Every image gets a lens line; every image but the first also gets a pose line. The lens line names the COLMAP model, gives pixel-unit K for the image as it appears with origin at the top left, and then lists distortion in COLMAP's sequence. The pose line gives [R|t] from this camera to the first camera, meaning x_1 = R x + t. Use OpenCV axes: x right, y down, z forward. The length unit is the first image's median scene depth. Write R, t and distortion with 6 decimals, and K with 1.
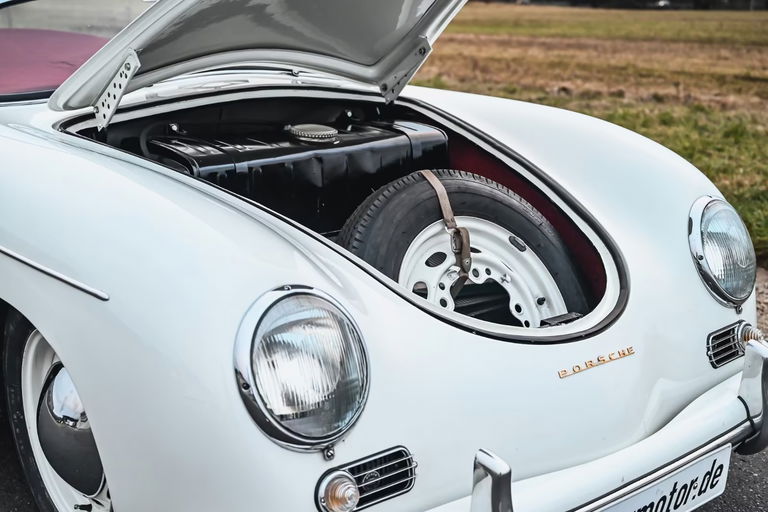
lens RADIAL K [[1039.2, 0, 381.0], [0, 1039.2, 253.3], [0, 0, 1]] dist [0.008994, 0.000000]
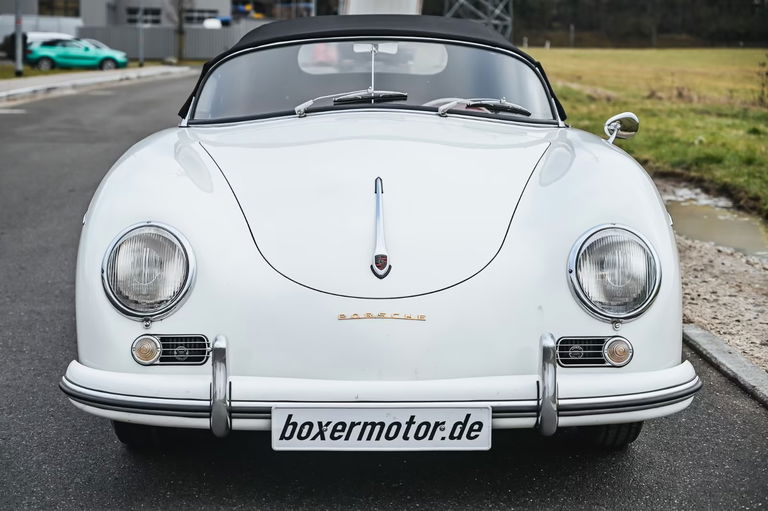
lens RADIAL K [[1597.1, 0, 370.4], [0, 1597.1, 259.3], [0, 0, 1]] dist [0.021705, 0.000000]
pose [[0.767813, 0.087600, -0.634657, 1.316339], [-0.158308, 0.985832, -0.055451, 0.130033], [0.620808, 0.143047, 0.770802, -0.524954]]
